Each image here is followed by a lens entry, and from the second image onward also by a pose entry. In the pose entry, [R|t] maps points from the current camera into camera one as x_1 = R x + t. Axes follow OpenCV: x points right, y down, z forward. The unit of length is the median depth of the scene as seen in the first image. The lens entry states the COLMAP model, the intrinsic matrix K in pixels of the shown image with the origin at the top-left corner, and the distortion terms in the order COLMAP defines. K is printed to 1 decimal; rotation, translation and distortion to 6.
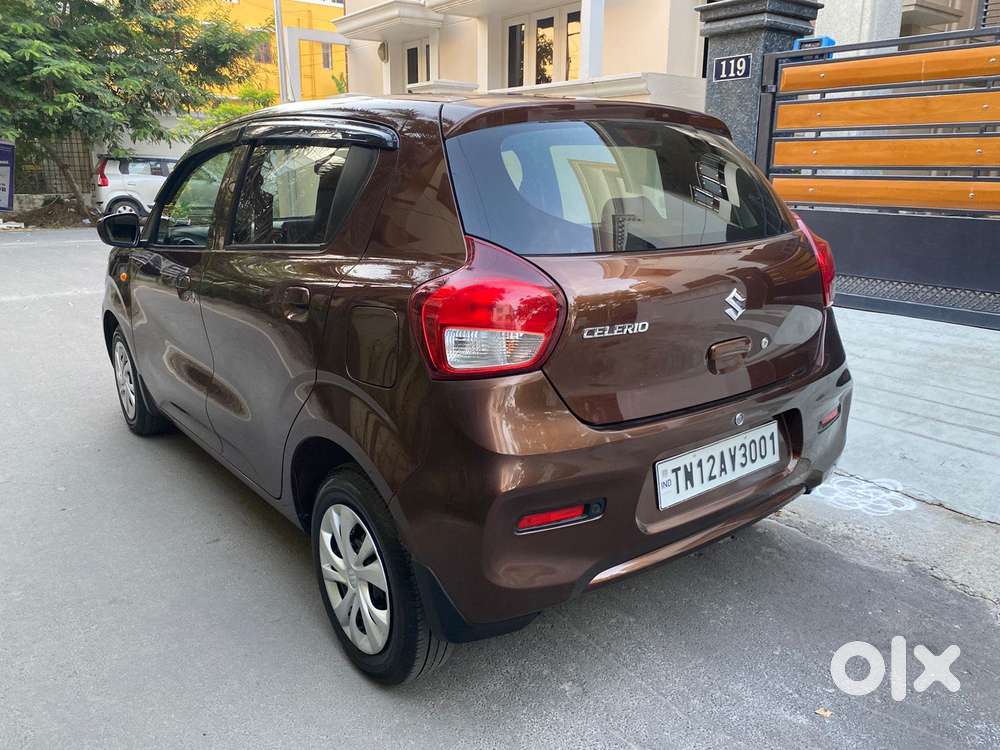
lens RADIAL K [[760.6, 0, 529.7], [0, 760.6, 359.1], [0, 0, 1]] dist [0.008313, 0.000450]
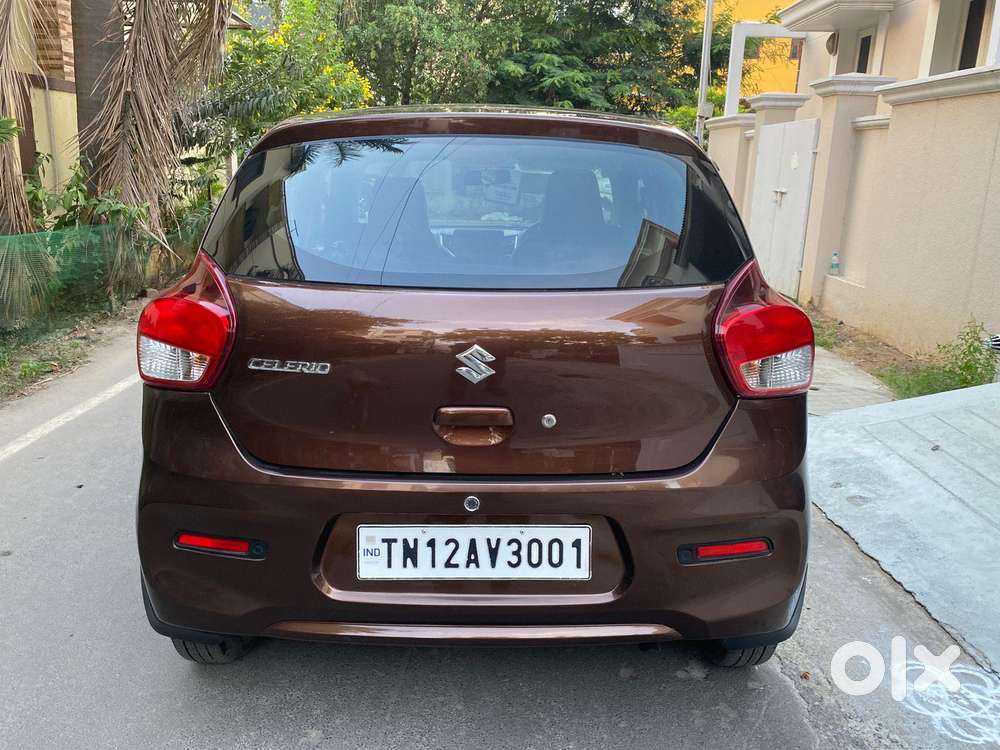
lens RADIAL K [[815.7, 0, 505.8], [0, 815.7, 384.9], [0, 0, 1]] dist [0.004378, 0.004839]
pose [[0.787141, 0.171904, -0.592333, 0.742649], [-0.165525, 0.984020, 0.065615, -0.101231], [0.594147, 0.046398, 0.803017, 0.294973]]
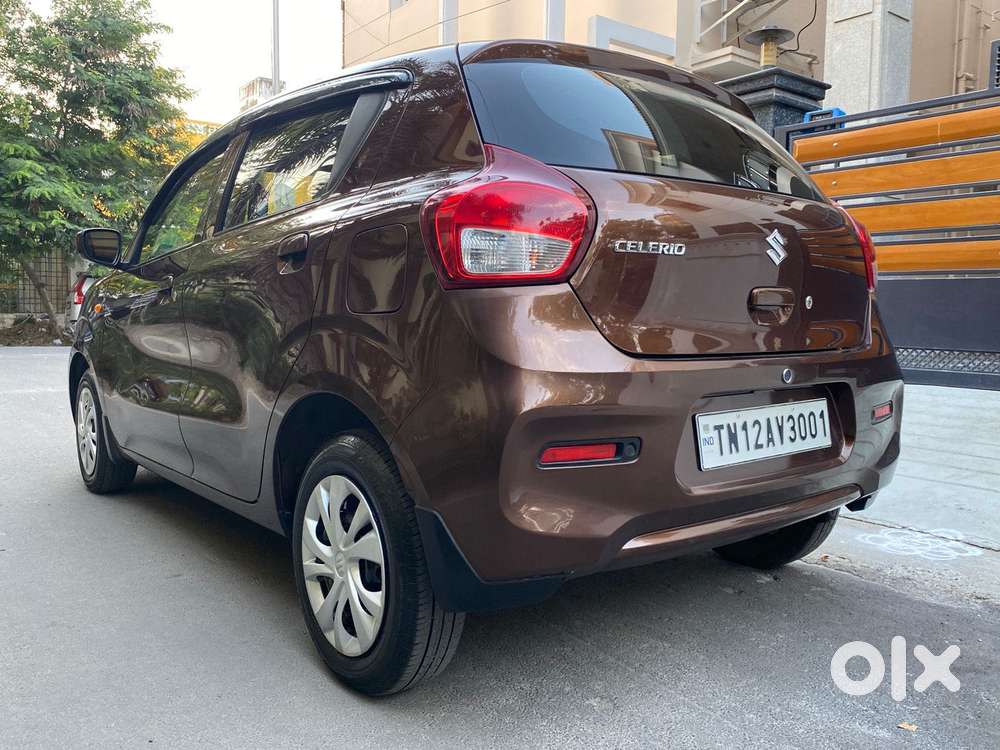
lens RADIAL K [[815.7, 0, 530.6], [0, 815.7, 361.3], [0, 0, 1]] dist [0.004378, 0.004839]
pose [[0.999959, 0.006061, 0.006788, -0.027275], [-0.004727, 0.983348, -0.181670, 0.220015], [-0.007776, 0.181630, 0.983336, 0.061233]]
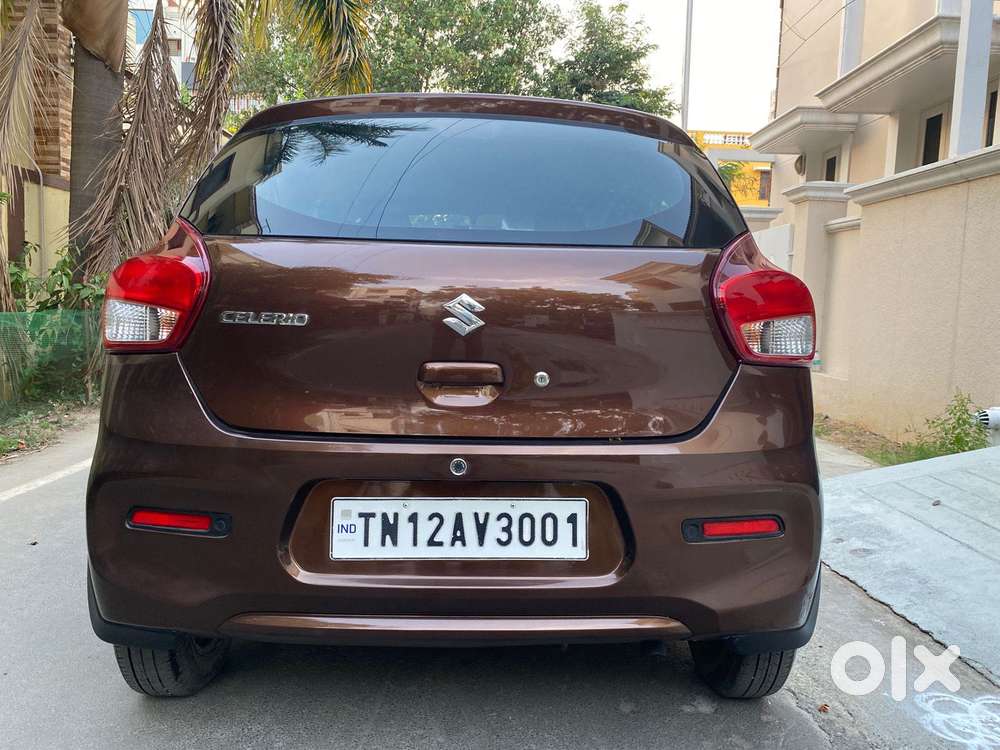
lens RADIAL K [[815.7, 0, 512.3], [0, 815.7, 385.6], [0, 0, 1]] dist [0.004378, 0.004839]
pose [[0.803402, 0.076117, -0.590551, 0.729314], [-0.165745, 0.981185, -0.099019, 0.066464], [0.571903, 0.177433, 0.800902, 0.350890]]
